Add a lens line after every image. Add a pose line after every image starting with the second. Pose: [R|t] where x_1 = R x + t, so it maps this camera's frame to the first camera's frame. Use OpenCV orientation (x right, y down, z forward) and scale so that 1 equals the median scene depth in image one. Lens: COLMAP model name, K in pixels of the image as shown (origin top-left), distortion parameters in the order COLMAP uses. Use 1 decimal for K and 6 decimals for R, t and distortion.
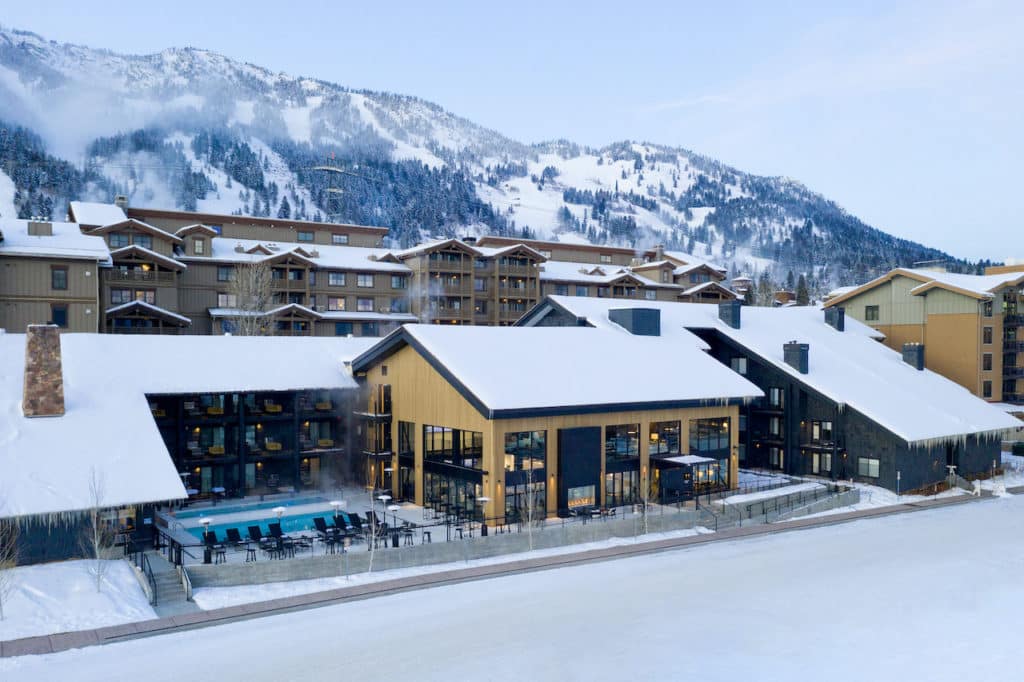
lens RADIAL K [[843.6, 0, 512.0], [0, 843.6, 341.0], [0, 0, 1]] dist [-0.008246, -0.002368]
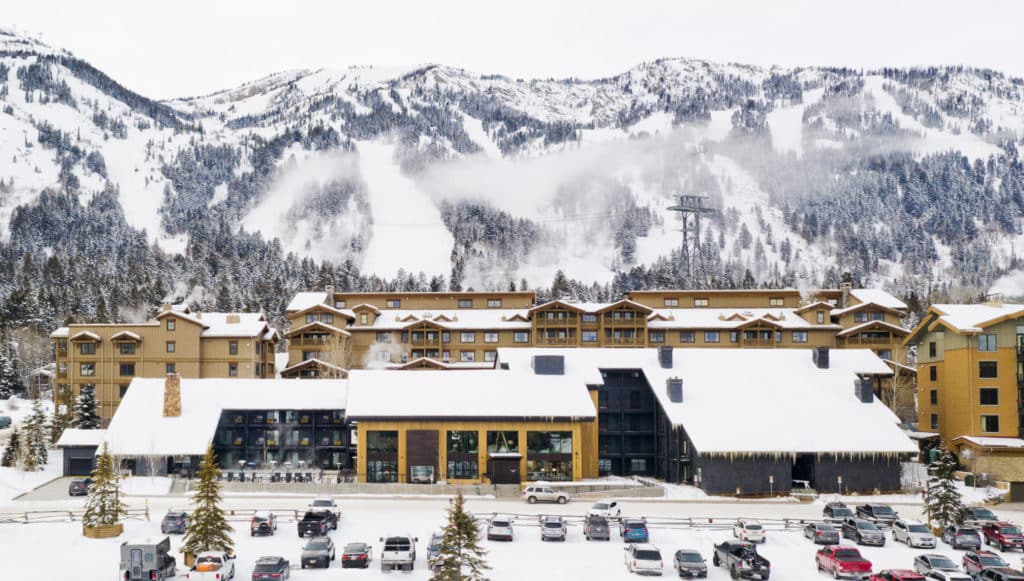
lens RADIAL K [[1180.6, 0, 512.0], [0, 1180.6, 290.5], [0, 0, 1]] dist [-0.036051, -0.024882]
pose [[0.835487, -0.058289, -0.546409, 0.146752], [0.006891, 0.995391, -0.095648, 0.005064], [0.549466, 0.076148, 0.832039, -0.083047]]
